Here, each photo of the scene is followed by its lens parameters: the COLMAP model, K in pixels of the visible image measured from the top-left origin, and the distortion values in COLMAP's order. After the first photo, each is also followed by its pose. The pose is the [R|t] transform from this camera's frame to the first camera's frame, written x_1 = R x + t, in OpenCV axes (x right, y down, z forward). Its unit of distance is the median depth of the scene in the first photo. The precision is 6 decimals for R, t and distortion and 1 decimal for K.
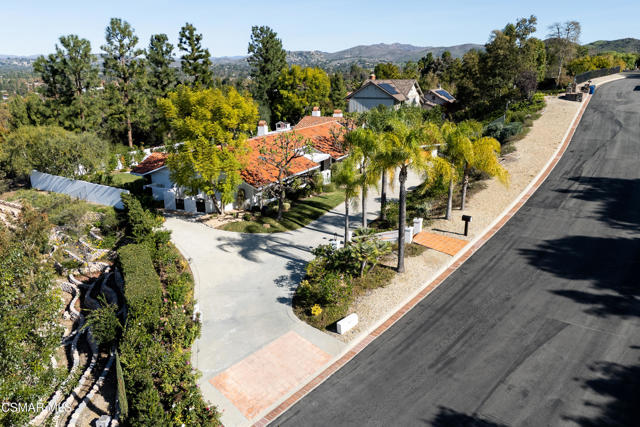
lens RADIAL K [[487.8, 0, 319.7], [0, 487.8, 212.2], [0, 0, 1]] dist [0.072324, -0.065331]
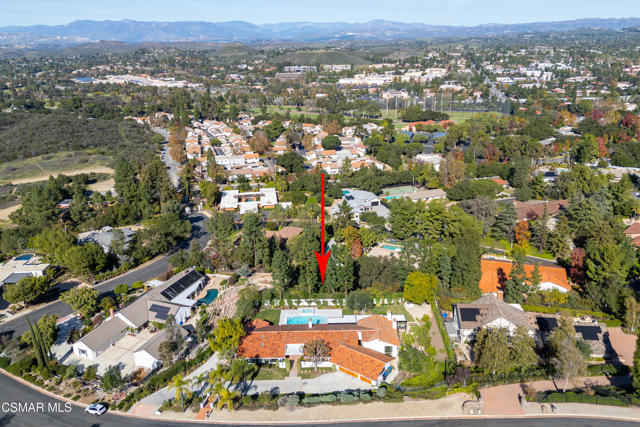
lens RADIAL K [[482.0, 0, 323.0], [0, 482.0, 195.4], [0, 0, 1]] dist [0.043337, -0.005525]
pose [[0.448706, 0.271683, -0.851382, 2.450954], [-0.237494, 0.954665, 0.179474, -1.728259], [0.861545, 0.121667, 0.492887, -0.057849]]
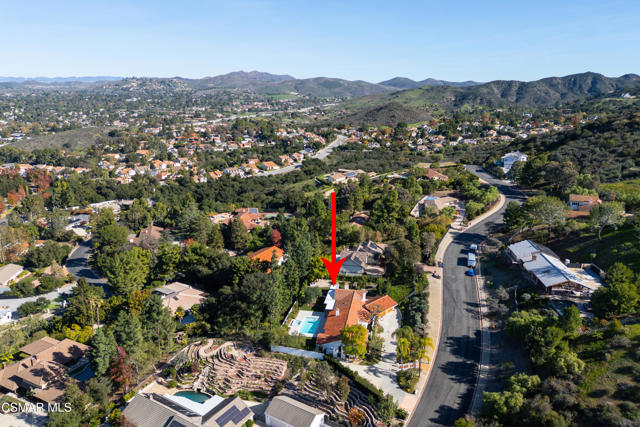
lens RADIAL K [[470.9, 0, 321.8], [0, 470.9, 210.7], [0, 0, 1]] dist [0.065544, -0.057723]
pose [[0.959011, -0.057418, 0.277490, -1.421927], [0.067391, 0.997374, -0.026527, -1.055278], [-0.275238, 0.044140, 0.960362, -2.373548]]
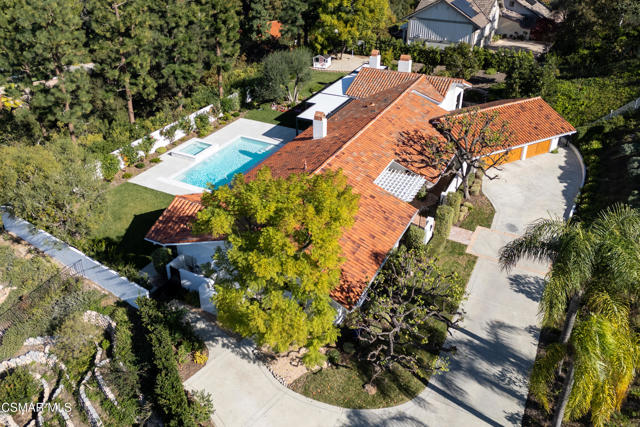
lens RADIAL K [[519.8, 0, 306.2], [0, 519.8, 172.8], [0, 0, 1]] dist [0.073646, -0.078036]
pose [[0.999585, 0.011710, -0.026314, -0.187173], [-0.006385, 0.980980, 0.194004, -0.394049], [0.028086, -0.193756, 0.980648, 0.411036]]
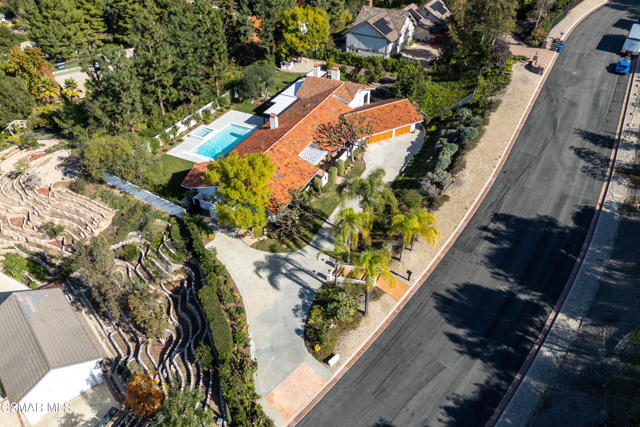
lens RADIAL K [[470.9, 0, 321.8], [0, 470.9, 210.7], [0, 0, 1]] dist [0.065544, -0.057723]
pose [[0.999997, -0.001195, 0.002029, 0.004536], [0.000377, 0.931749, 0.363102, -0.627742], [-0.002325, -0.363100, 0.931747, -0.321038]]
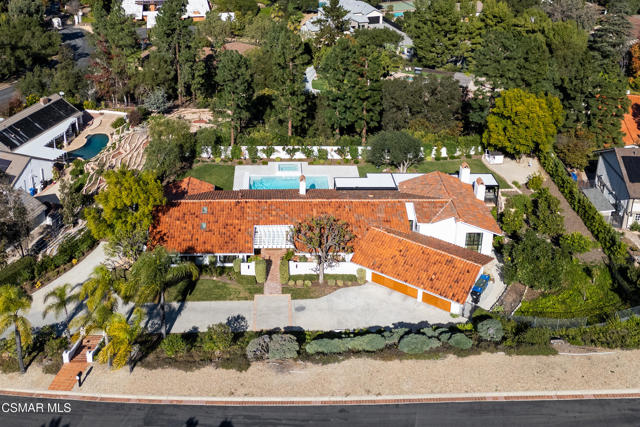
lens RADIAL K [[695.3, 0, 282.1], [0, 695.3, 83.8], [0, 0, 1]] dist [0.070520, -0.059471]
pose [[0.466615, 0.321775, -0.823852, 1.555360], [-0.258807, 0.940377, 0.220704, -1.068185], [0.845748, 0.110235, 0.522071, 0.331979]]
